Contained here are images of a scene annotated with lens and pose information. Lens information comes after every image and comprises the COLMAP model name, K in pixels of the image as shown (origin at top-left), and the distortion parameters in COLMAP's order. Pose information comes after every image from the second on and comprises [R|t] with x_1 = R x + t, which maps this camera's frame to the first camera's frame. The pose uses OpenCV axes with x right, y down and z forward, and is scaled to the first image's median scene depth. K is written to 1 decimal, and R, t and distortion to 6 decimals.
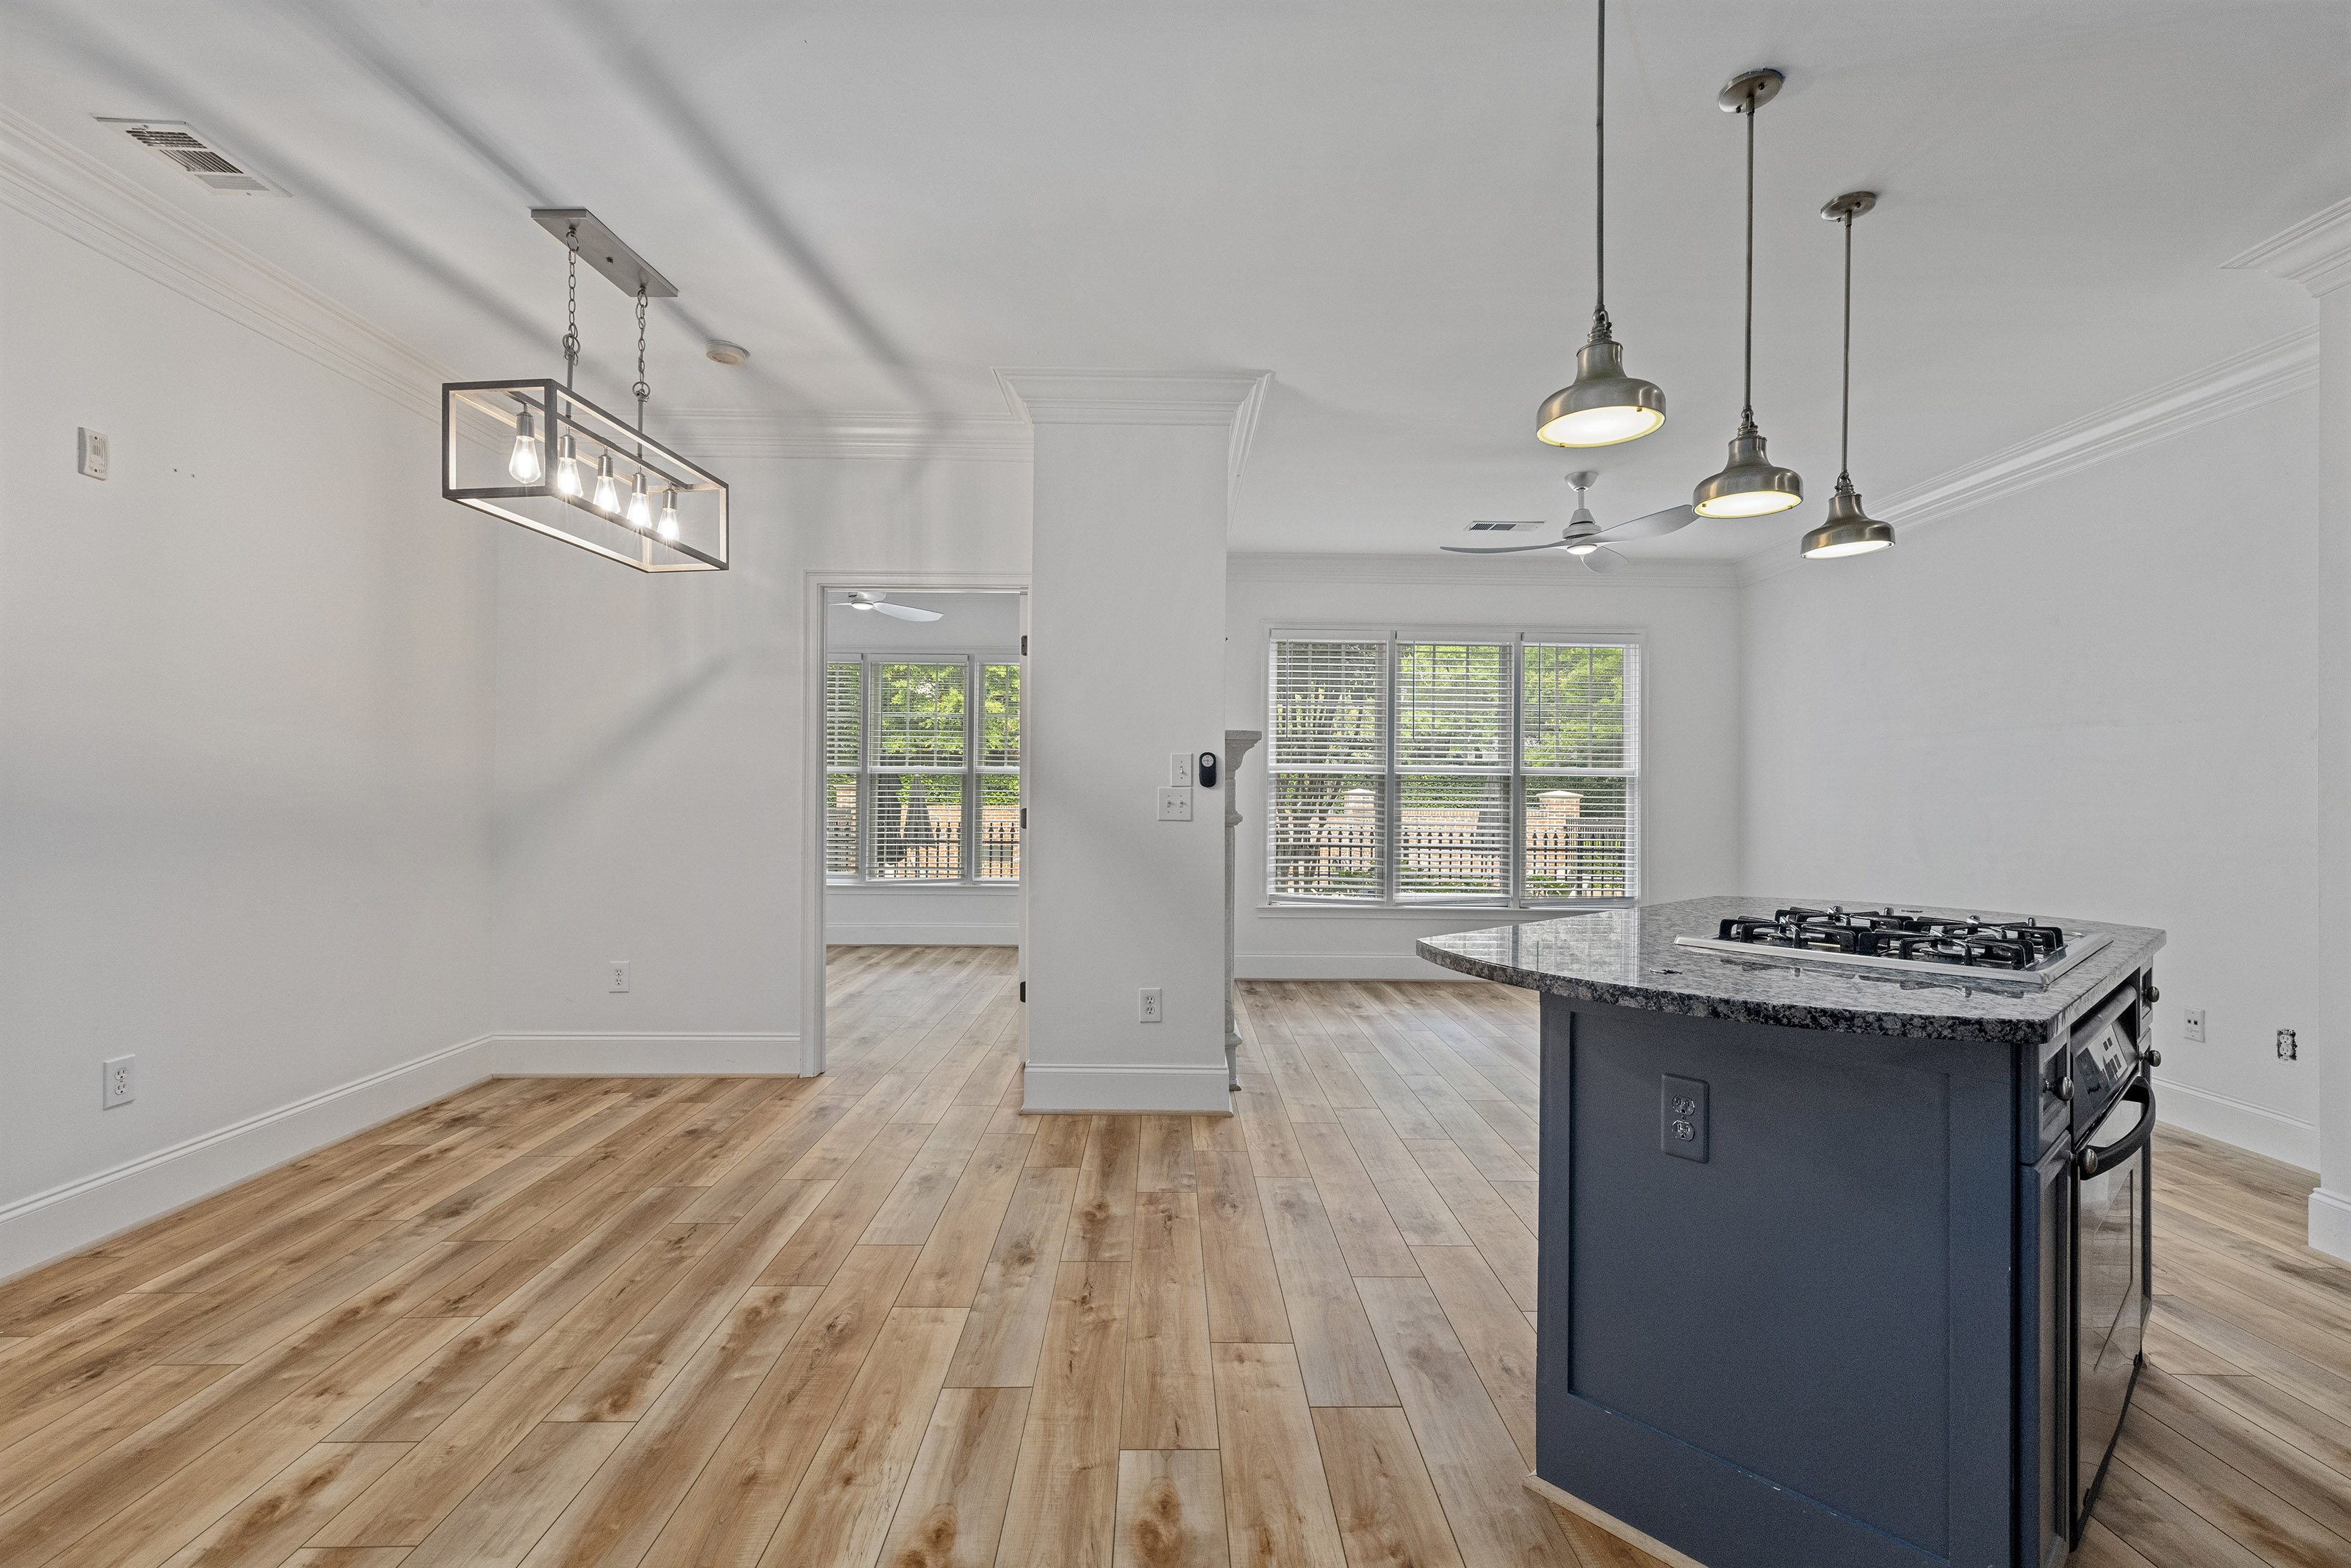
lens RADIAL K [[1056.0, 0, 1185.3], [0, 1056.0, 782.0], [0, 0, 1]] dist [0.006598, -0.000749]
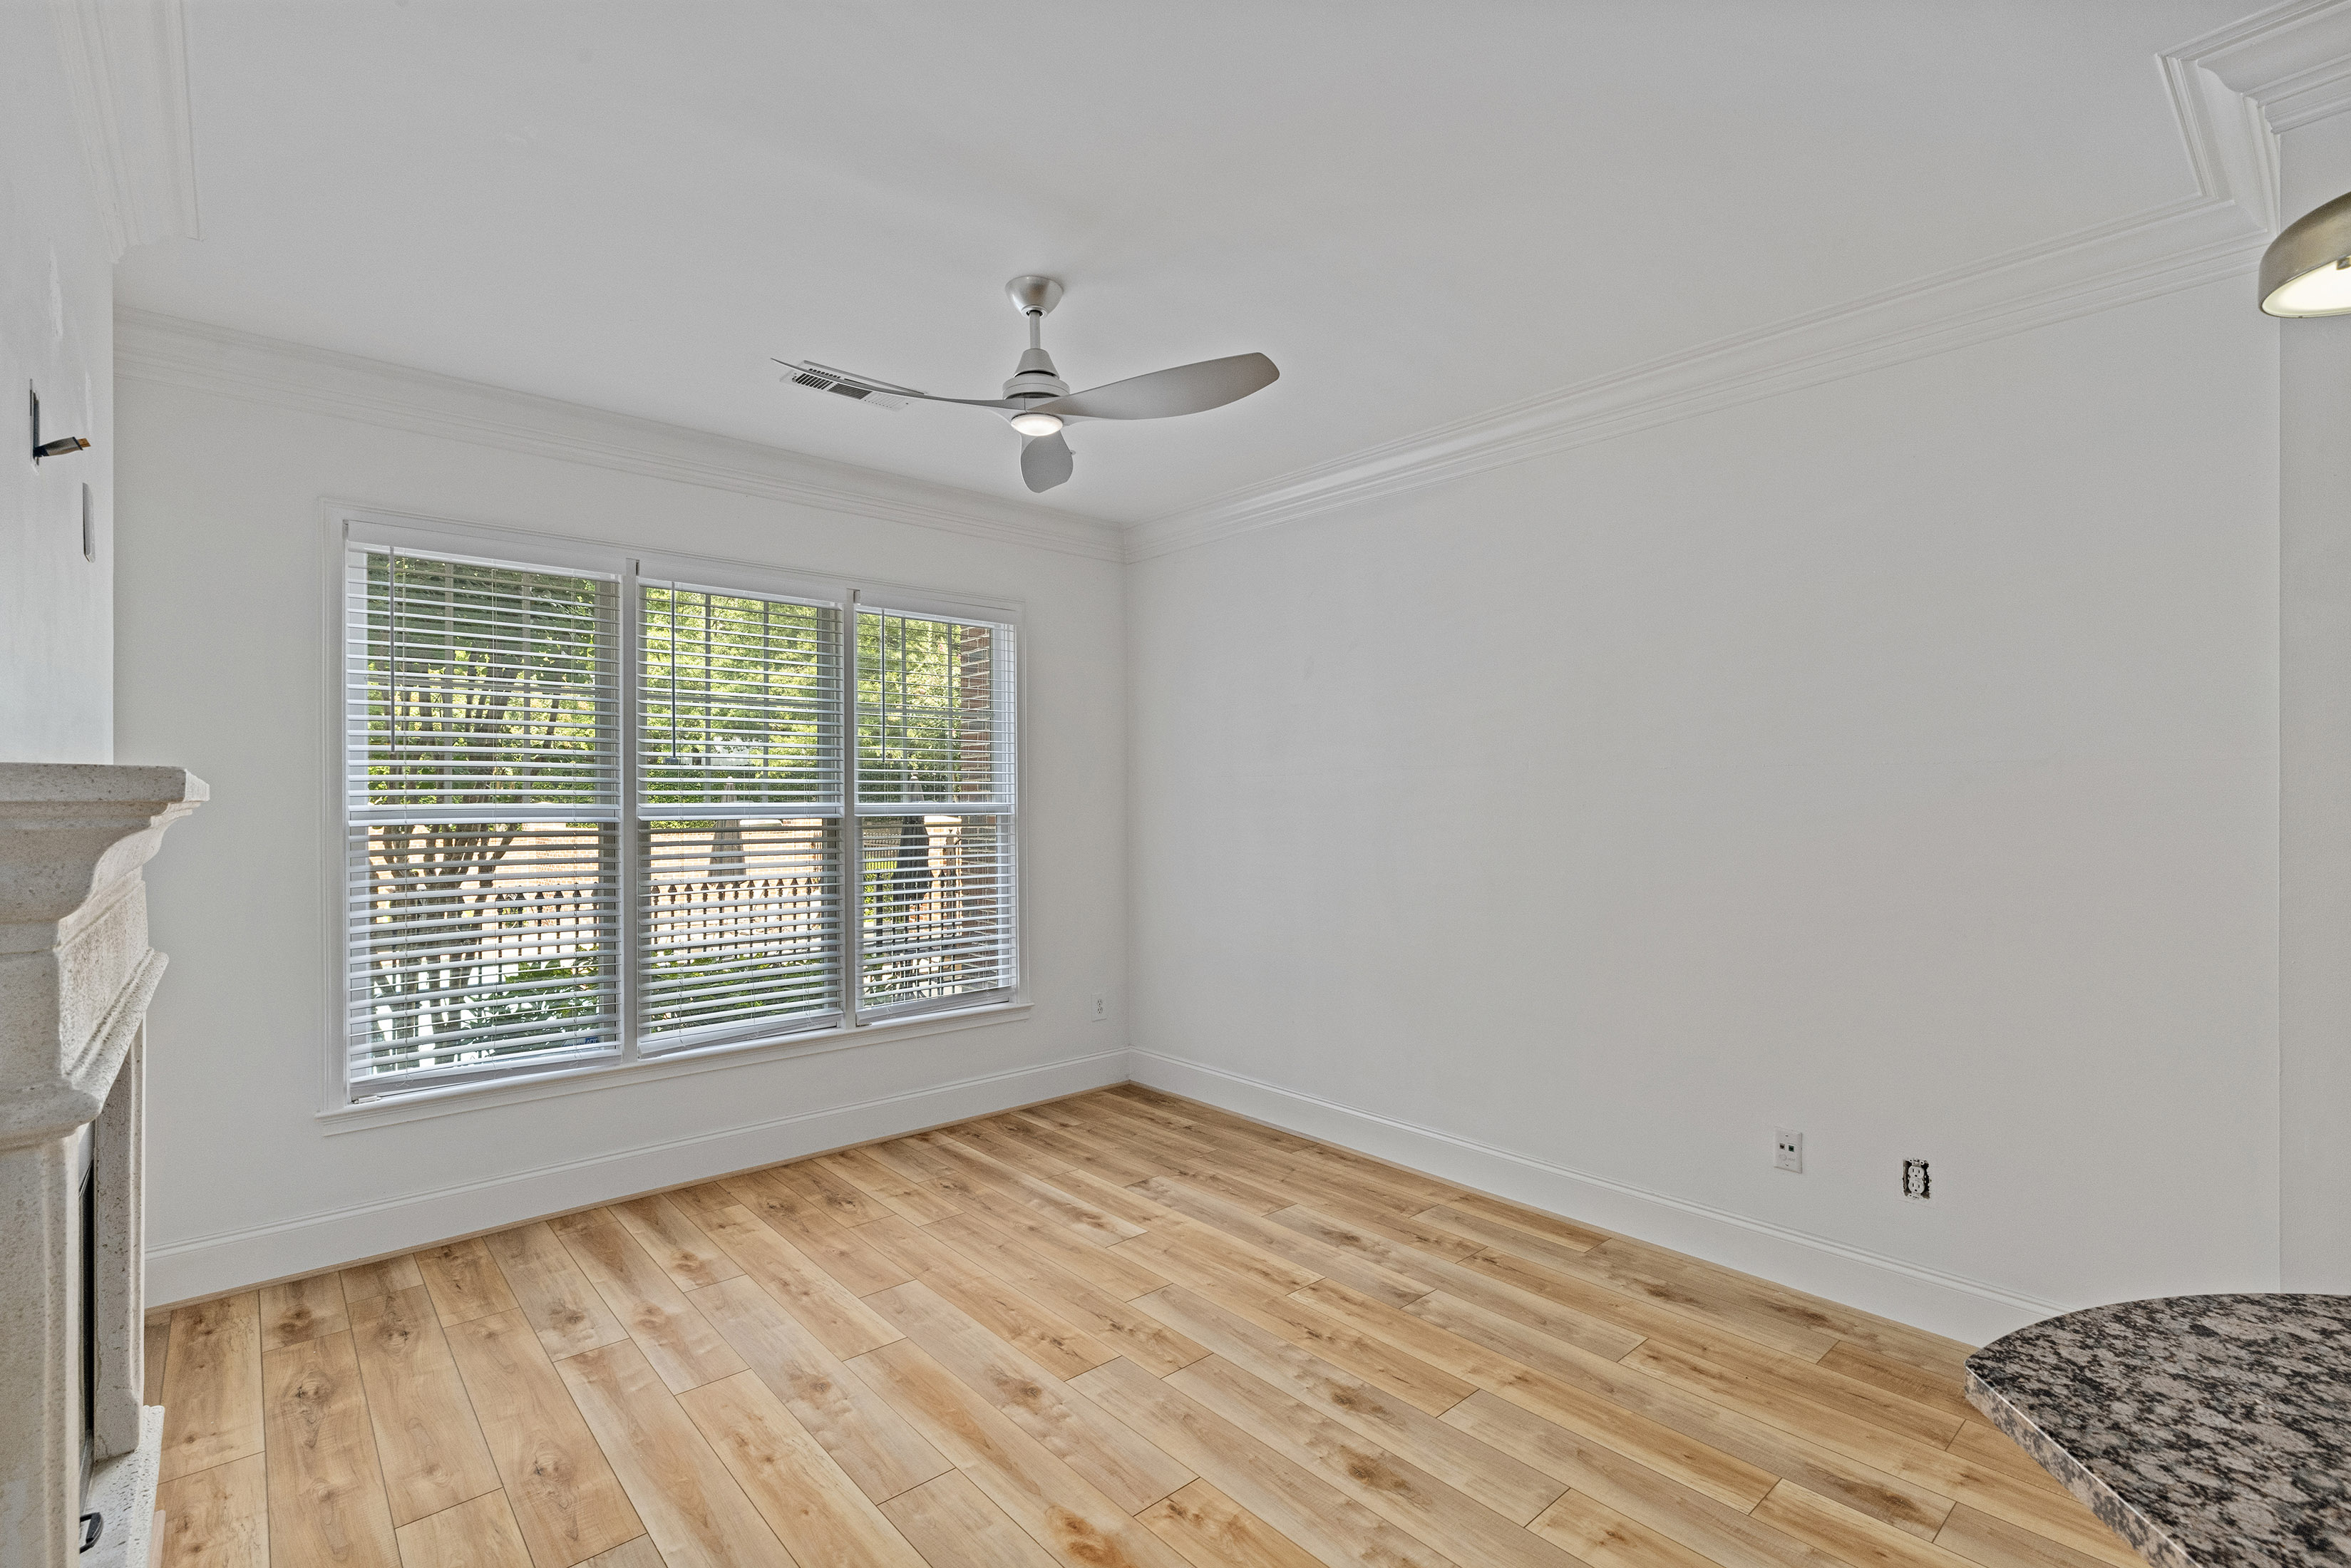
lens RADIAL K [[1056.0, 0, 1175.7], [0, 1056.0, 796.2], [0, 0, 1]] dist [0.006598, -0.000749]
pose [[0.764137, -0.012050, 0.644941, 0.132277], [0.003998, 0.999895, 0.013945, -0.062226], [-0.645041, -0.008078, 0.764105, 0.919805]]
